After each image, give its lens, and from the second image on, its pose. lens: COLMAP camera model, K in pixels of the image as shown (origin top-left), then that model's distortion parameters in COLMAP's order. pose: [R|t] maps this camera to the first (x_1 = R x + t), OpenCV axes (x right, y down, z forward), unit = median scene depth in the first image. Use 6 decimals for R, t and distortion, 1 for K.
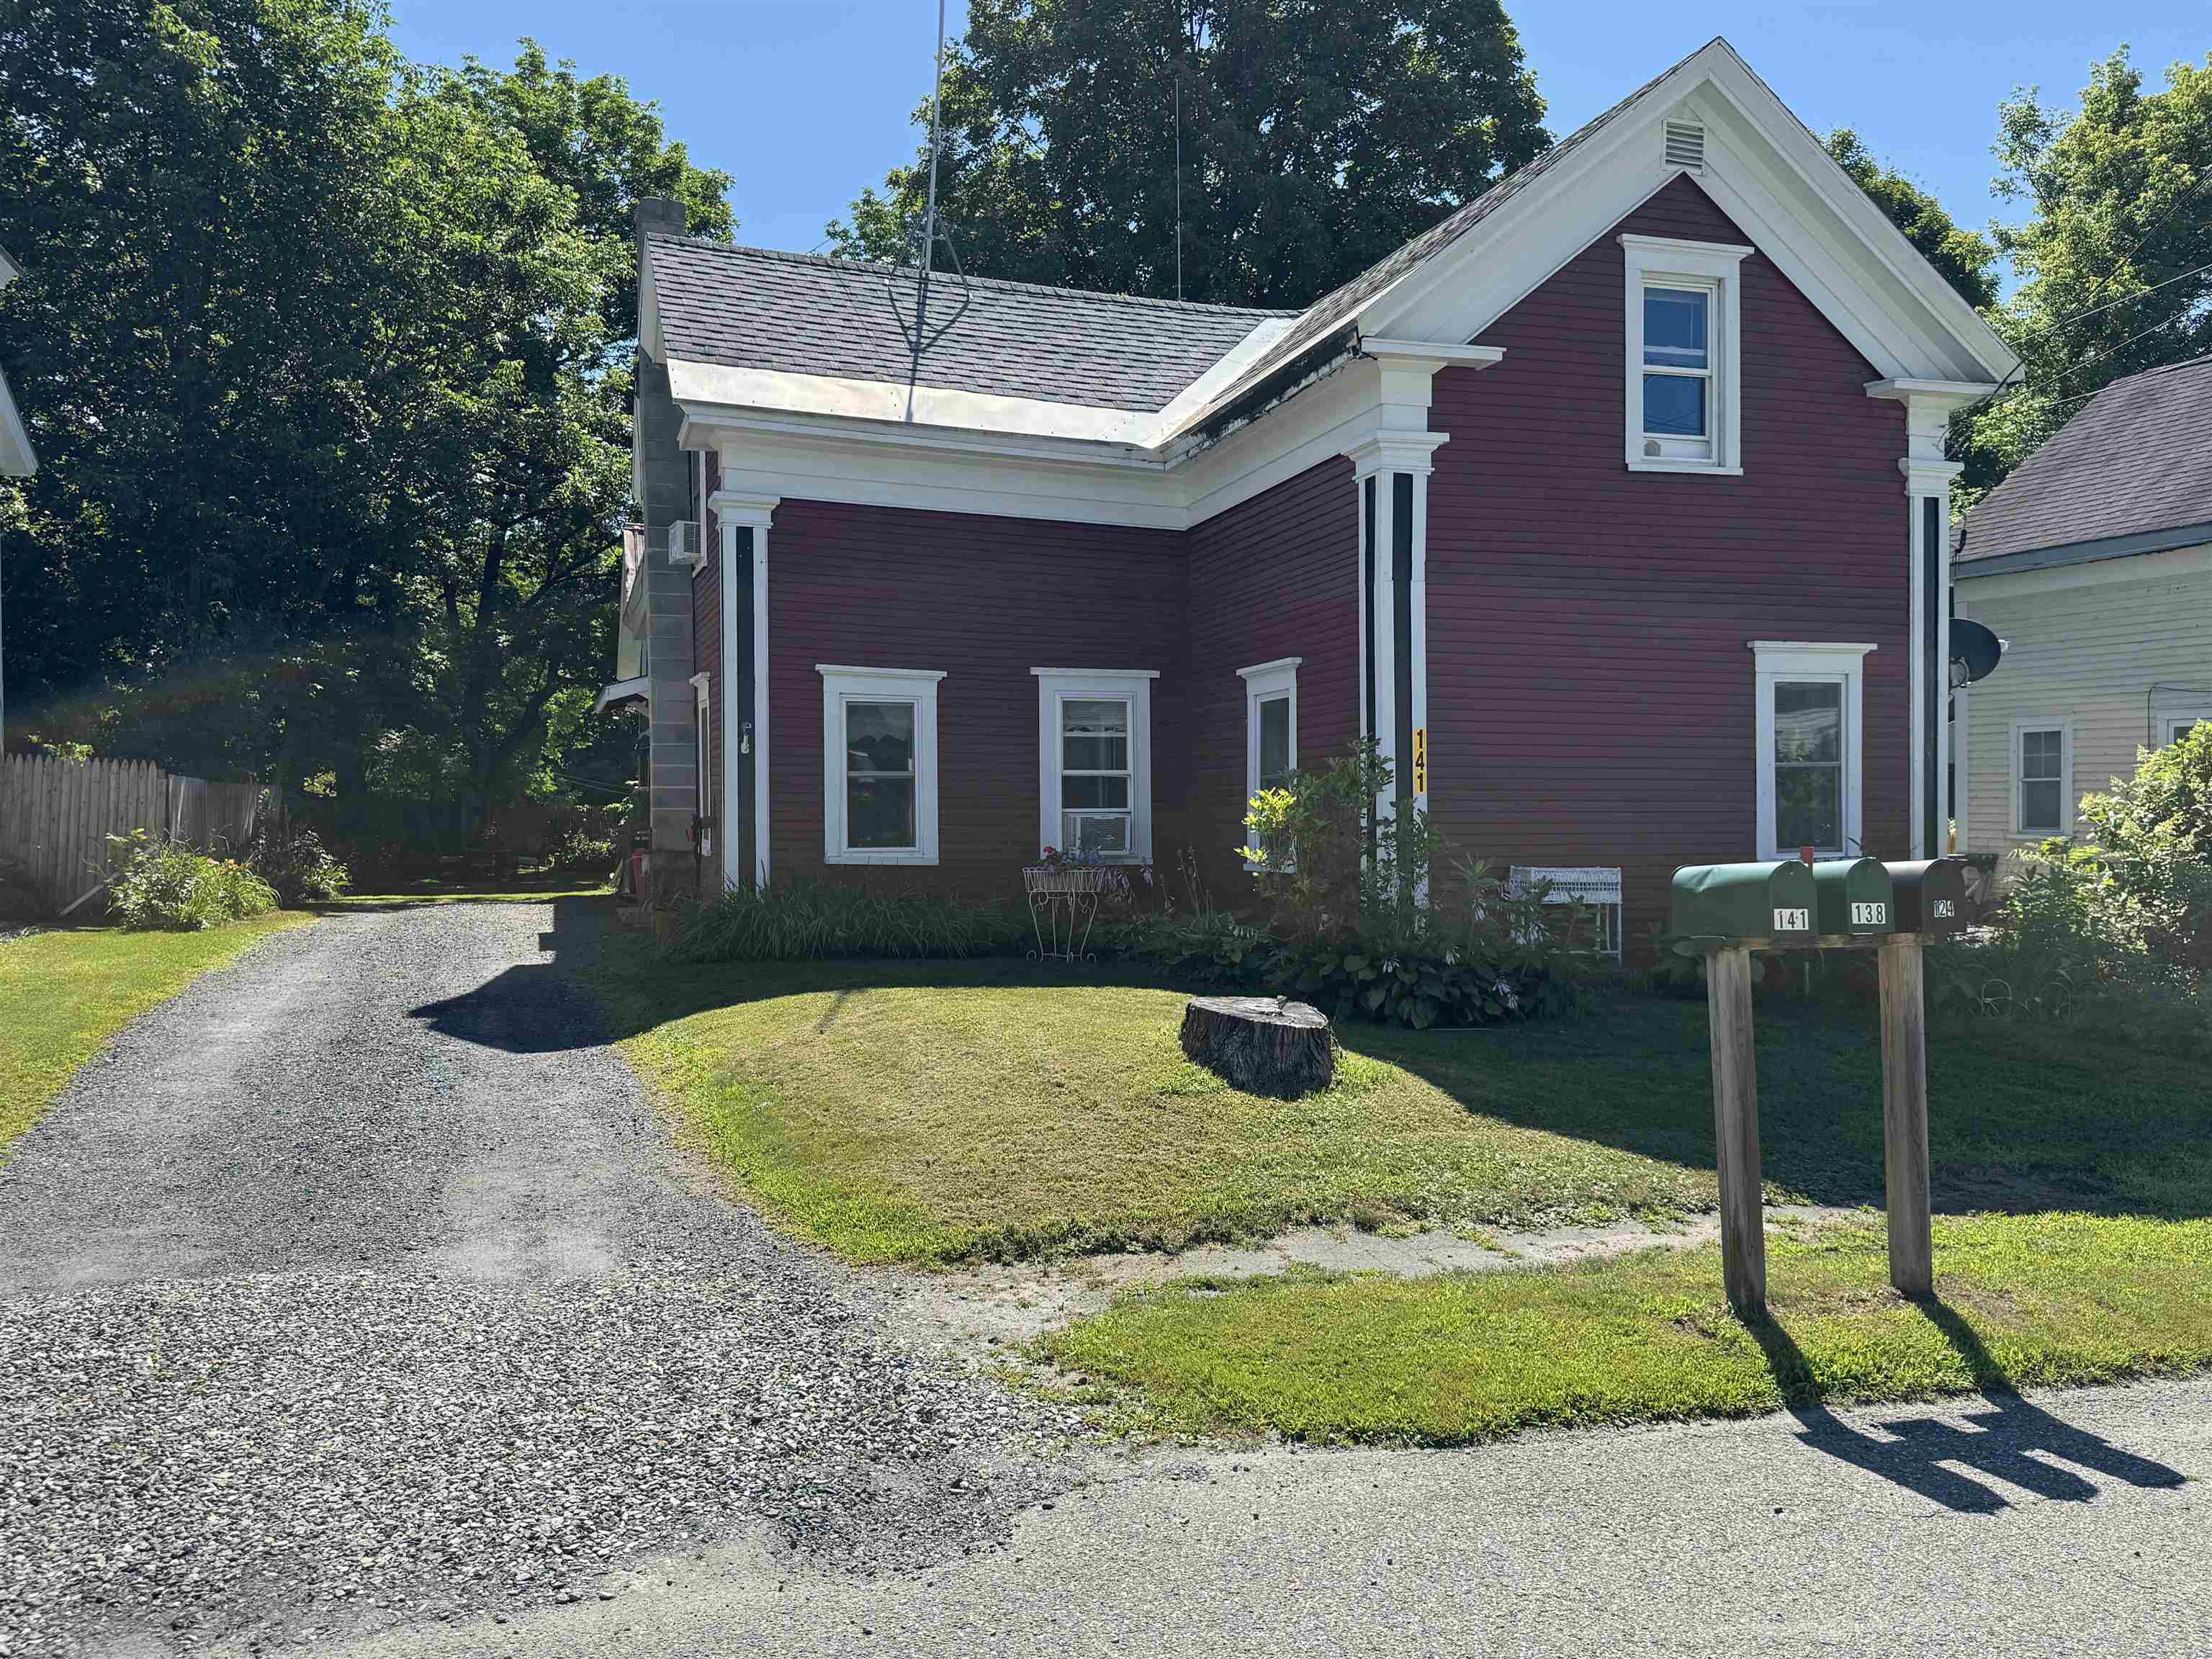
lens RADIAL K [[1727.4, 0, 1111.0], [0, 1727.4, 835.3], [0, 0, 1]] dist [0.058967, -0.025013]
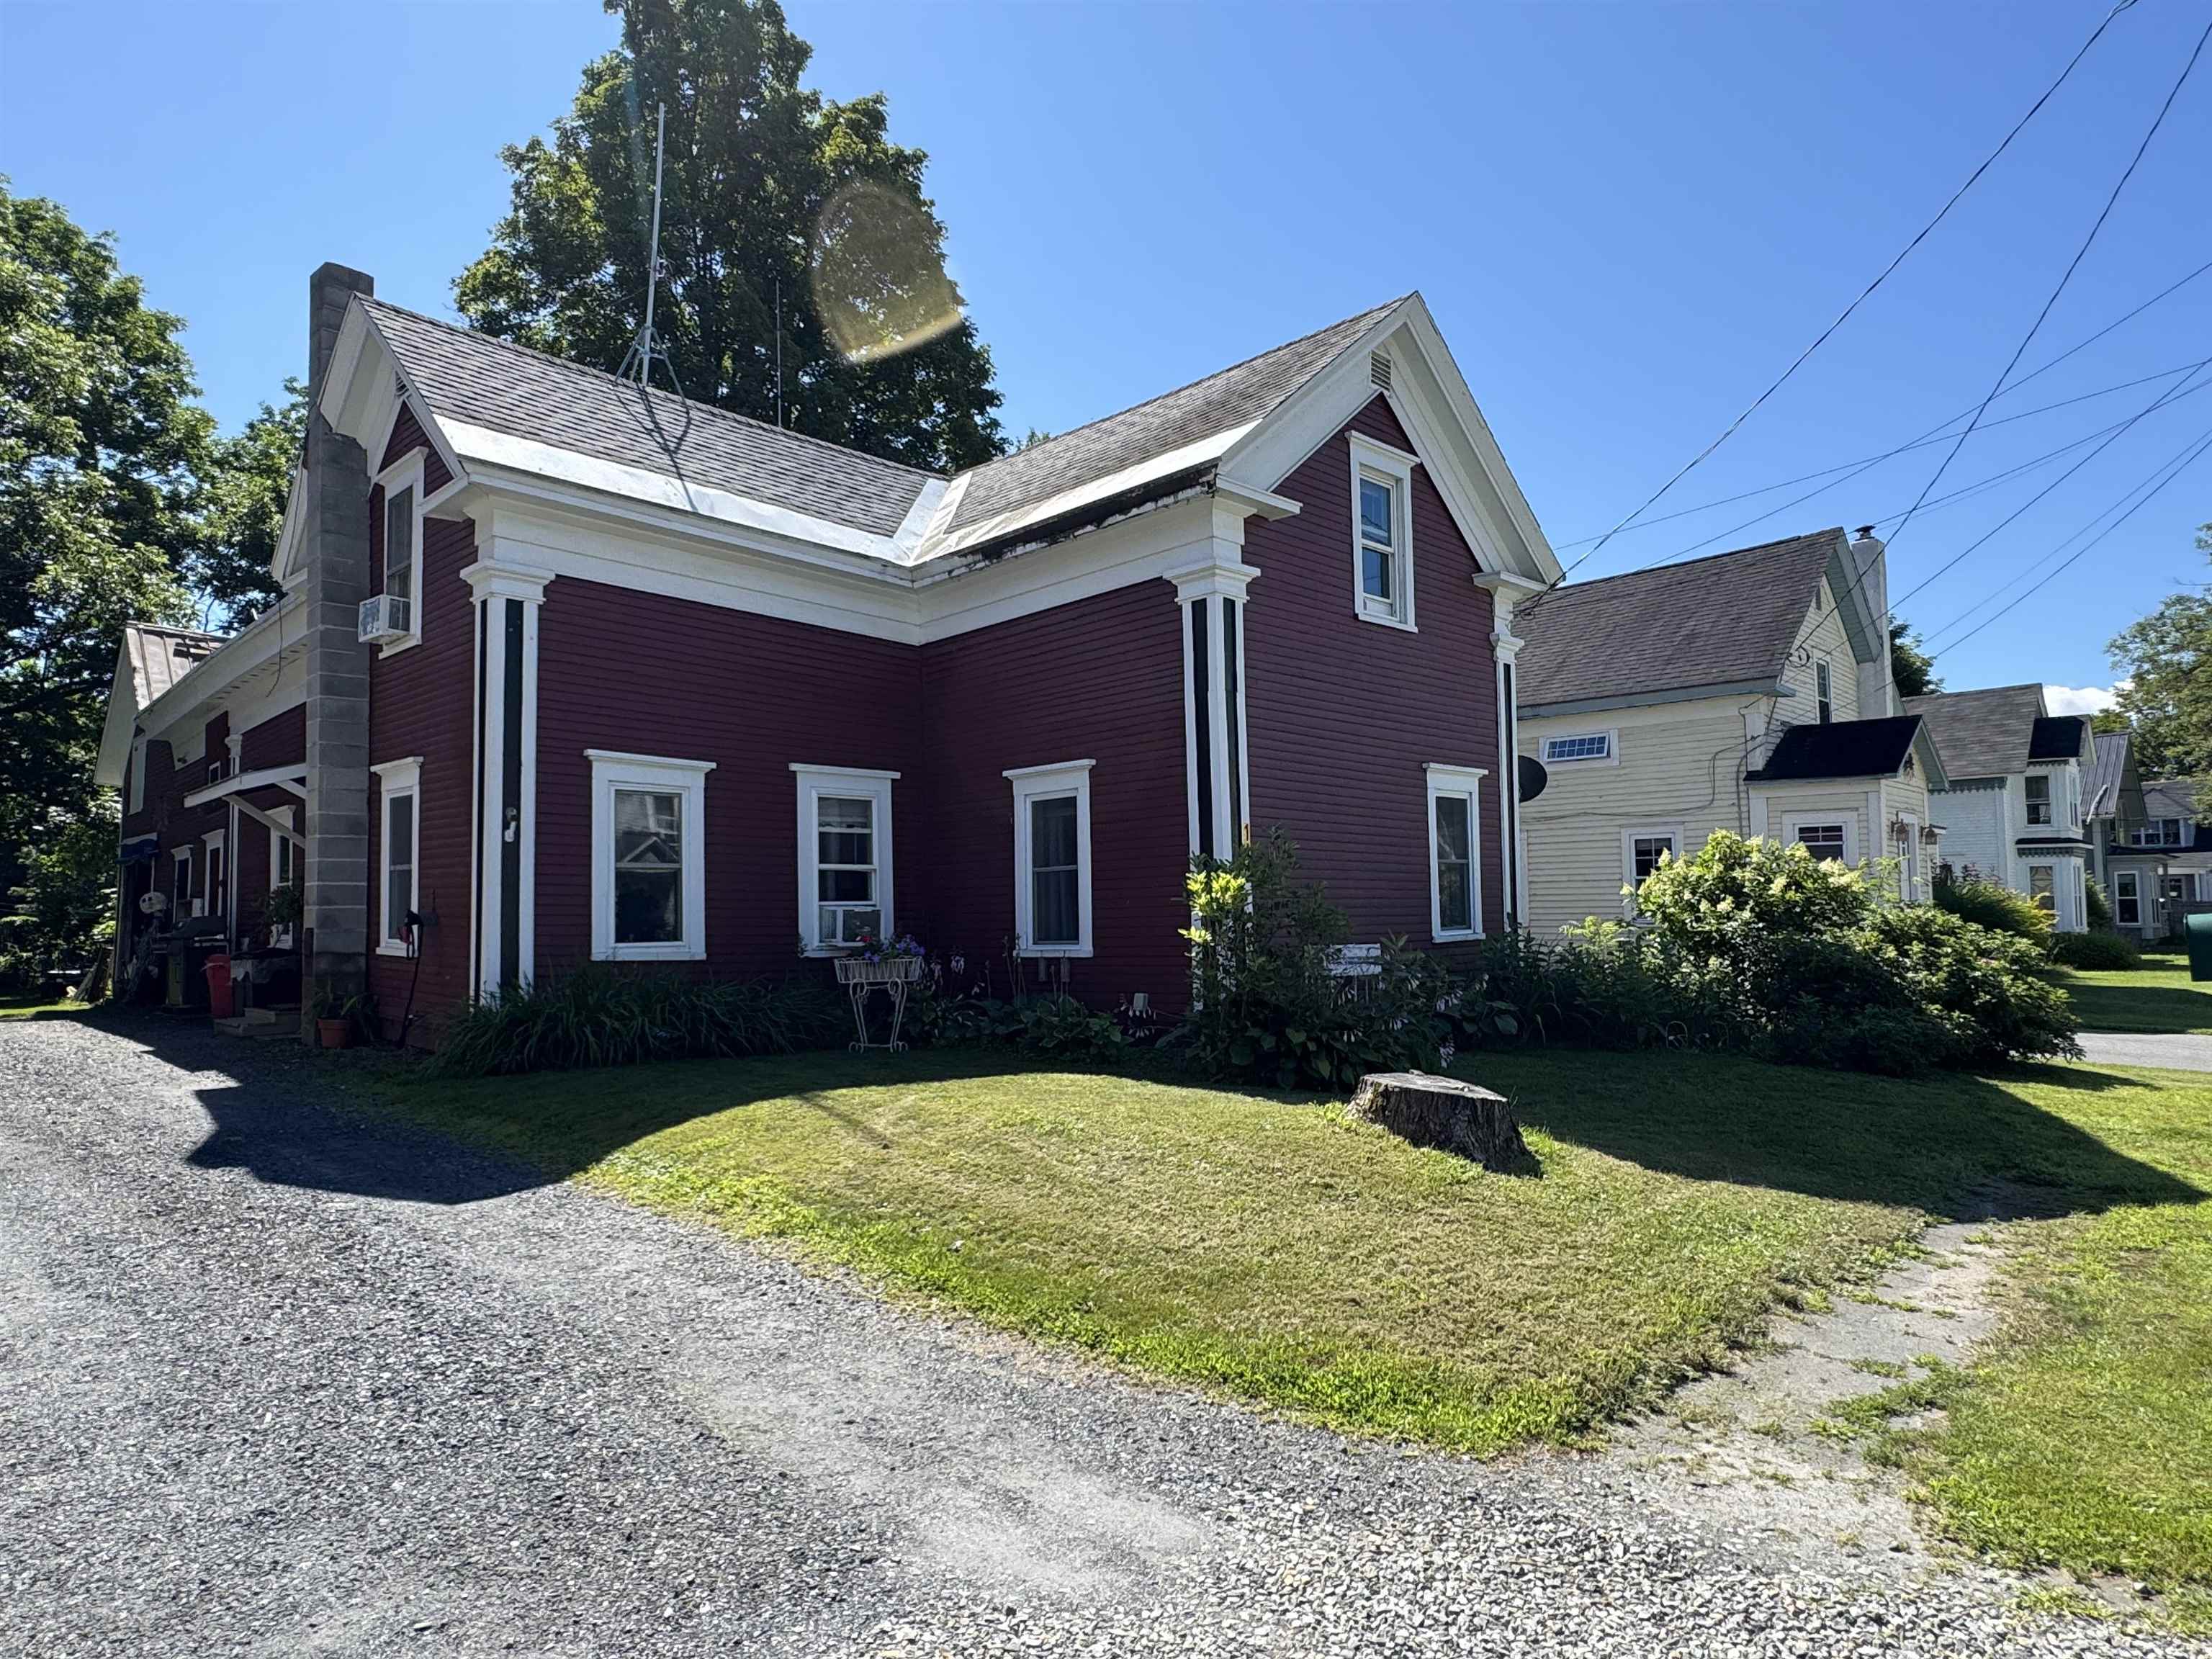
lens RADIAL K [[1318.1, 0, 1103.1], [0, 1318.1, 836.1], [0, 0, 1]] dist [-0.008346, 0.007637]
pose [[0.895012, 0.016763, 0.445726, -0.256473], [0.017753, 0.997163, -0.073150, 0.007014], [-0.445688, 0.073383, 0.892176, 0.249386]]
